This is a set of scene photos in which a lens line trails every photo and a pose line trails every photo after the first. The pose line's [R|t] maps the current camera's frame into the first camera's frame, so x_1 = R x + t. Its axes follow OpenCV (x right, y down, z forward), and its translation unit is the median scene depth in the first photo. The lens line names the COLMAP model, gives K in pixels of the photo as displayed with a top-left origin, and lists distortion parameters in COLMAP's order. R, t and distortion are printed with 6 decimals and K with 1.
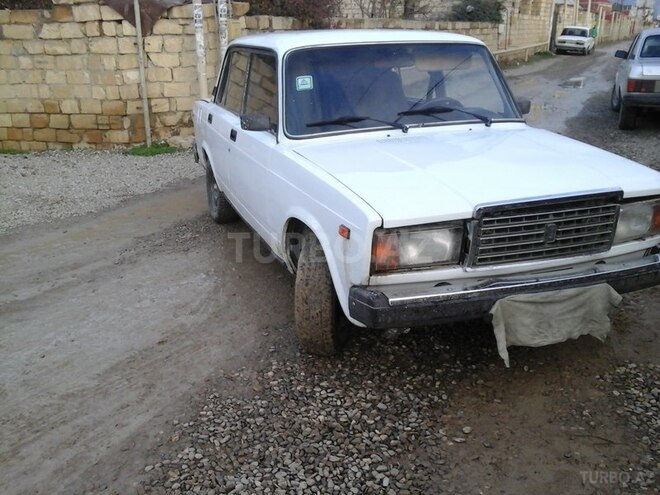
lens RADIAL K [[622.3, 0, 330.0], [0, 622.3, 247.5], [0, 0, 1]] dist [0.053649, -0.164963]
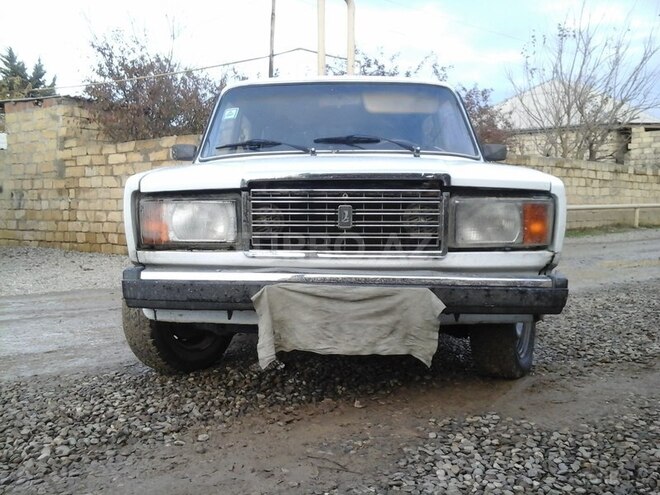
lens RADIAL K [[622.3, 0, 330.0], [0, 622.3, 247.5], [0, 0, 1]] dist [0.053649, -0.164963]
pose [[0.943501, 0.033565, -0.329666, 0.568501], [-0.112323, 0.968355, -0.222874, 0.192442], [0.311753, 0.247311, 0.917413, 0.218086]]
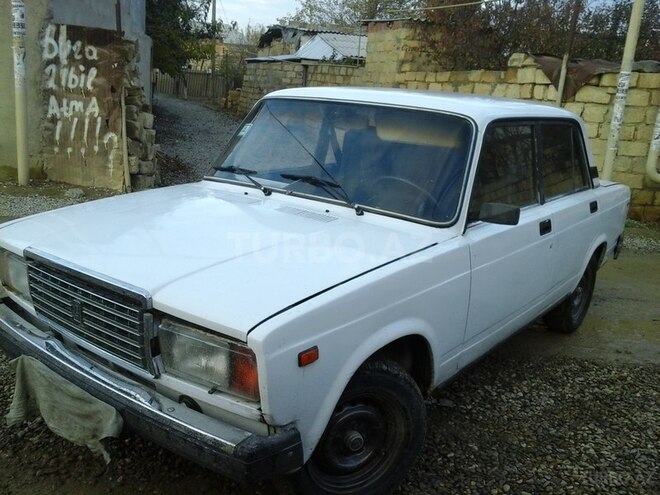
lens RADIAL K [[622.3, 0, 330.0], [0, 622.3, 247.5], [0, 0, 1]] dist [0.053649, -0.164963]
pose [[0.554563, 0.257456, -0.791313, 1.103155], [-0.336554, 0.939083, 0.069672, -0.258004], [0.761046, 0.227683, 0.607429, 0.677812]]
